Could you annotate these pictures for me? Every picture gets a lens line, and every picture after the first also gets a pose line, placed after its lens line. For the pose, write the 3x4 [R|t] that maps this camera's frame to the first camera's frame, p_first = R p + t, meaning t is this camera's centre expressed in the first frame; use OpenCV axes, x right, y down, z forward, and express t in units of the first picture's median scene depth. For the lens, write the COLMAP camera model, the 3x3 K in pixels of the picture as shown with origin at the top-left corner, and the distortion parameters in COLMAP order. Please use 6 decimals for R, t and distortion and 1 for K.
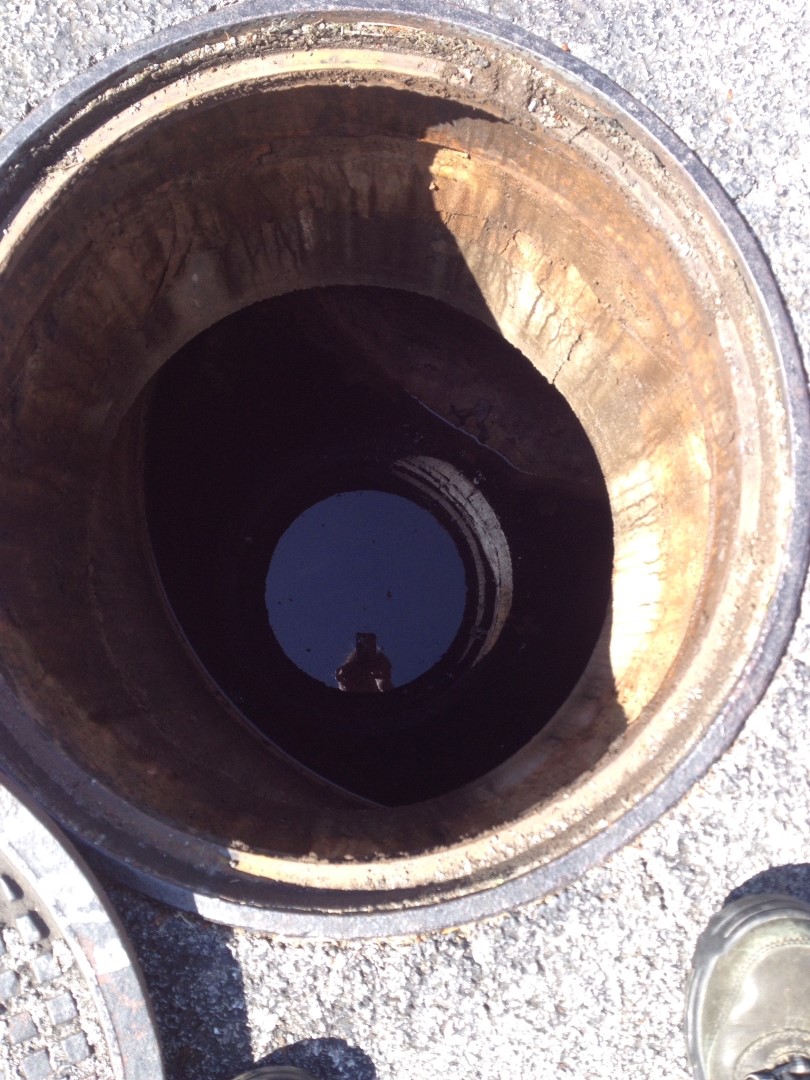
lens RADIAL K [[985.8, 0, 401.7], [0, 985.8, 534.9], [0, 0, 1]] dist [0.105734, -0.251343]
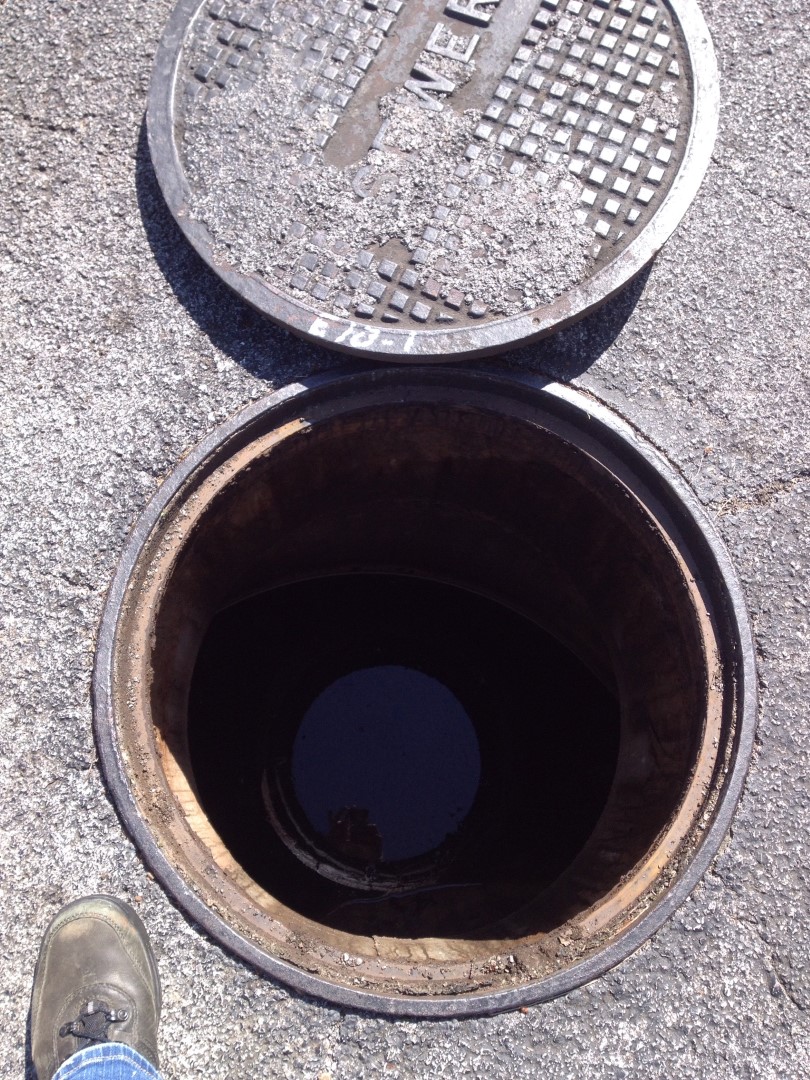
lens RADIAL K [[985.8, 0, 401.7], [0, 985.8, 534.9], [0, 0, 1]] dist [0.105734, -0.251343]
pose [[-0.734985, 0.638569, -0.228095, 0.193609], [-0.678011, -0.687144, 0.261026, -0.319776], [0.009948, 0.346501, 0.937997, -0.417355]]
